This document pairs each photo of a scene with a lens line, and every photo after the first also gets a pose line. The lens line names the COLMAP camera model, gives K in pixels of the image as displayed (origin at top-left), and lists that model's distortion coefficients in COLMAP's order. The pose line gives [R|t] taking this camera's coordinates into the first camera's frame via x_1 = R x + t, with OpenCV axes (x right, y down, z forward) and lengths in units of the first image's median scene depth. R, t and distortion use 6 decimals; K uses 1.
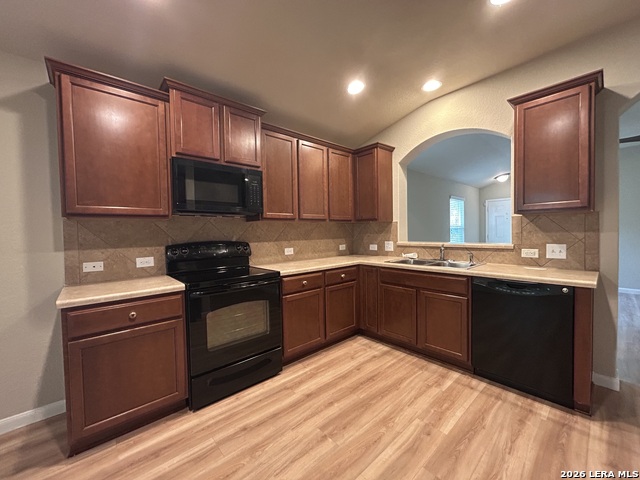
lens RADIAL K [[258.5, 0, 319.3], [0, 258.5, 238.2], [0, 0, 1]] dist [-0.001065, 0.000089]
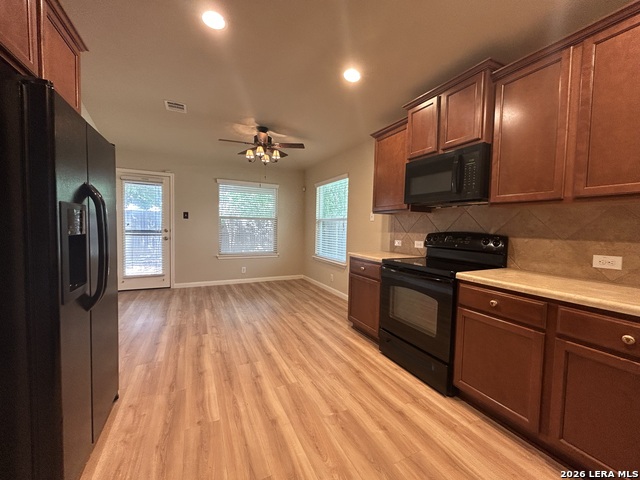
lens RADIAL K [[258.5, 0, 319.2], [0, 258.5, 239.7], [0, 0, 1]] dist [-0.001065, 0.000089]
pose [[-0.270365, 0.064707, -0.960581, 0.816063], [-0.036238, 0.996348, 0.077316, -0.018971], [0.962076, 0.055713, -0.267033, 0.938429]]
